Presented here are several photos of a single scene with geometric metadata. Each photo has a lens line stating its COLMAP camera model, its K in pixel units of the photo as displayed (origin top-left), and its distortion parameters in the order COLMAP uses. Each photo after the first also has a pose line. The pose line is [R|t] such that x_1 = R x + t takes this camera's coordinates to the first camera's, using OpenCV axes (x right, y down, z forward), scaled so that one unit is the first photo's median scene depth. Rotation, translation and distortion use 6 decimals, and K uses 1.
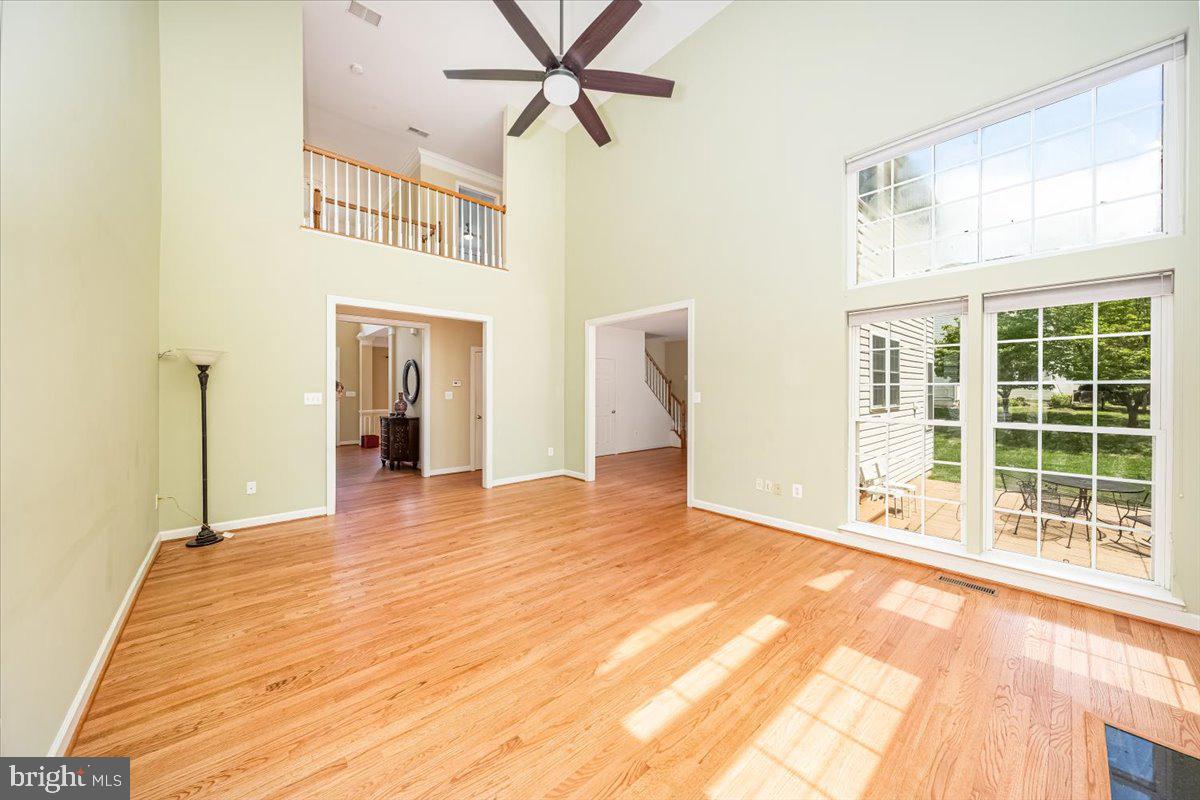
lens RADIAL K [[423.4, 0, 593.0], [0, 423.4, 394.8], [0, 0, 1]] dist [-0.002686, 0.000301]
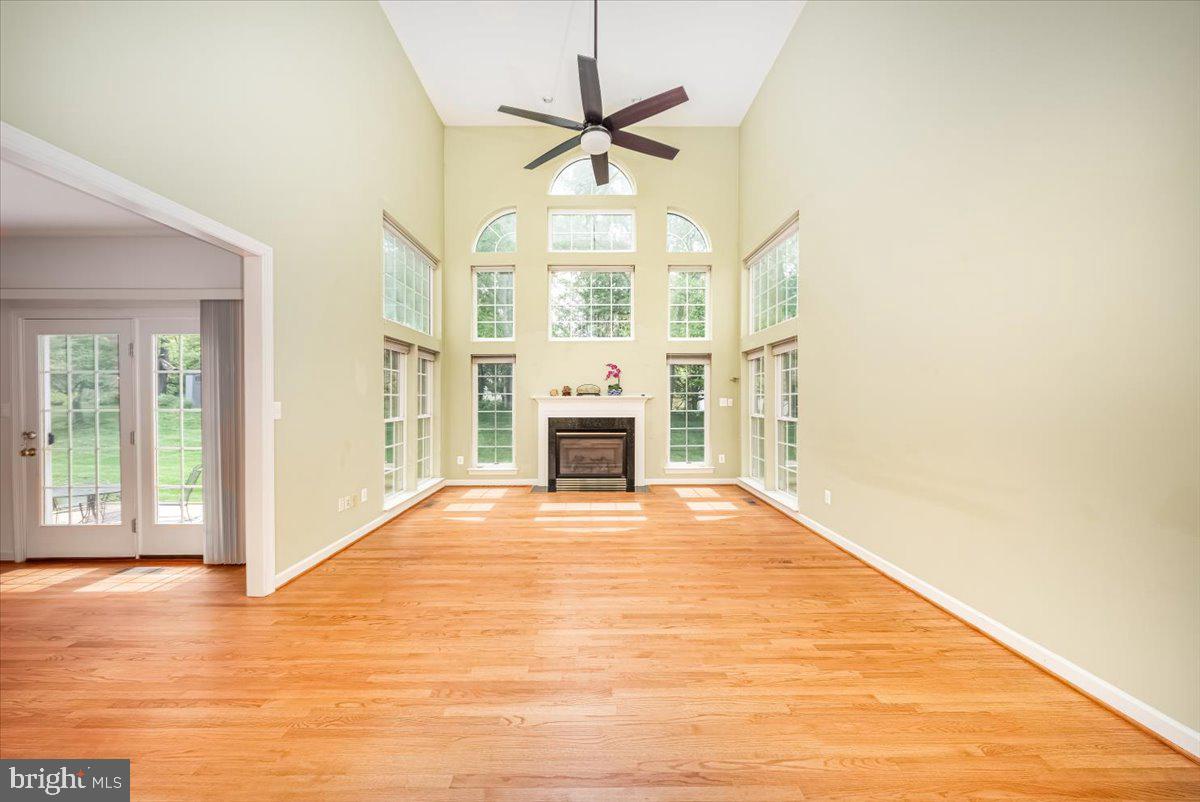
lens RADIAL K [[423.4, 0, 605.4], [0, 423.4, 403.2], [0, 0, 1]] dist [-0.002686, 0.000301]
pose [[-0.780214, -0.003031, 0.625506, -0.804629], [0.011695, 0.999743, 0.019433, -0.015288], [-0.625404, 0.022477, -0.779978, 1.819291]]
